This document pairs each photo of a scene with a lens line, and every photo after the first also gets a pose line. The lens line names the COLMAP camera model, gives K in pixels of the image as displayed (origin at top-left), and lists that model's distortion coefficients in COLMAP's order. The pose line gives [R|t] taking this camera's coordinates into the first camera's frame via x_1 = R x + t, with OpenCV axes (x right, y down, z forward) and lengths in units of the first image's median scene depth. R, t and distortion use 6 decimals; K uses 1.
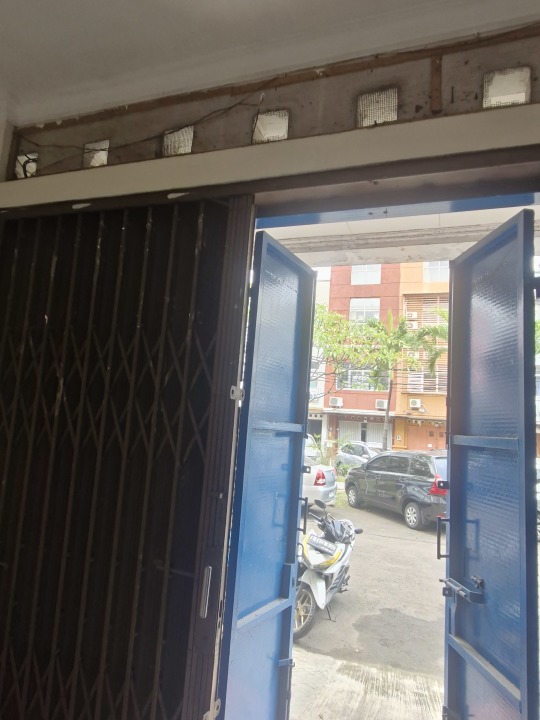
lens RADIAL K [[475.0, 0, 273.7], [0, 475.0, 360.0], [0, 0, 1]] dist [-0.000973, -0.001908]
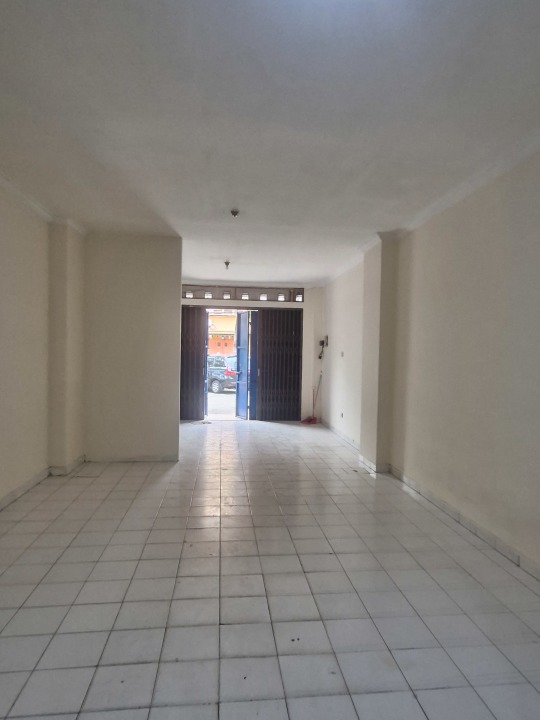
lens RADIAL K [[475.0, 0, 273.7], [0, 475.0, 360.0], [0, 0, 1]] dist [-0.000973, -0.001908]
pose [[0.902485, -0.060619, 0.426434, -0.447855], [-0.018269, 0.983769, 0.178509, -0.188222], [-0.430334, -0.168892, 0.886729, -1.144106]]
